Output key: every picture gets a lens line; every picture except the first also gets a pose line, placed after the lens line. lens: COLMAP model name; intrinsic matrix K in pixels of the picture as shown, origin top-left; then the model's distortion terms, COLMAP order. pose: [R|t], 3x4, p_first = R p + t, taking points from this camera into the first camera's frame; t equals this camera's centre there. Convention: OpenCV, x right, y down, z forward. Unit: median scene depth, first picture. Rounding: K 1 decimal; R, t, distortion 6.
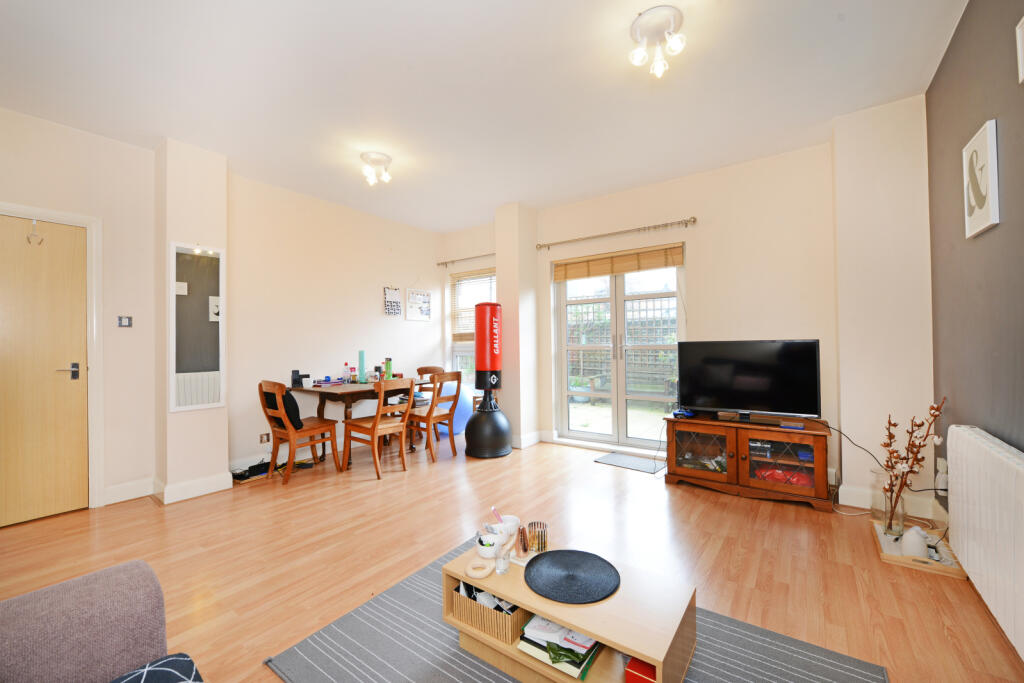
lens RADIAL K [[411.7, 0, 514.9], [0, 411.7, 342.0], [0, 0, 1]] dist [-0.017133, -0.000116]
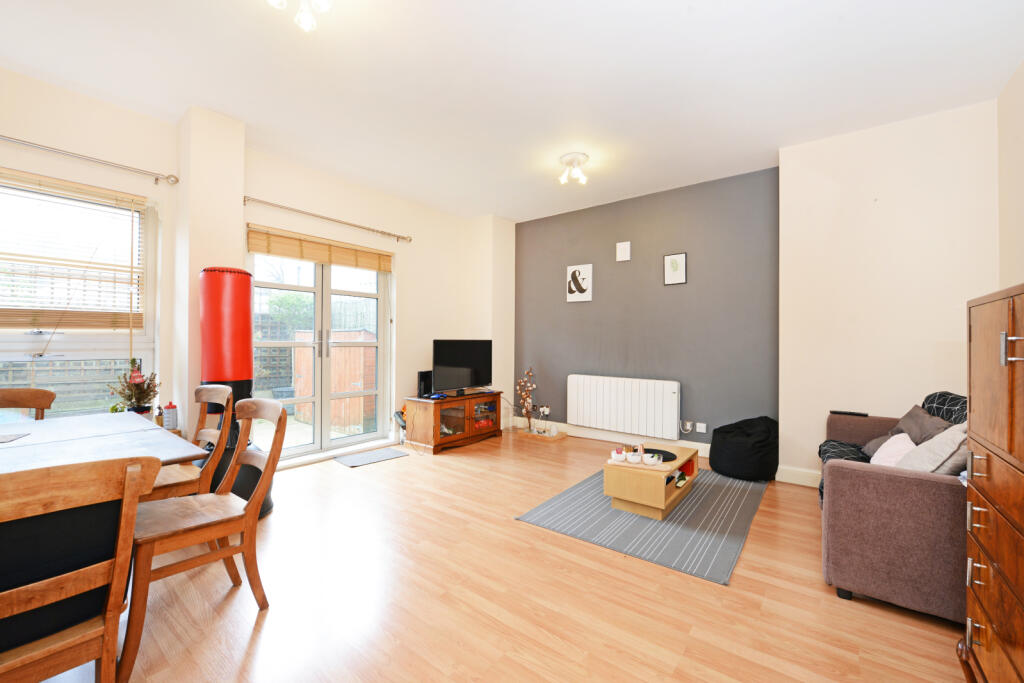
lens RADIAL K [[415.7, 0, 512.4], [0, 415.7, 342.1], [0, 0, 1]] dist [0.000966, 0.000024]
pose [[0.024632, 0.007898, 0.999665, -0.742119], [-0.013815, 0.999876, -0.007560, 0.011289], [-0.999601, -0.013624, 0.024738, 0.625742]]
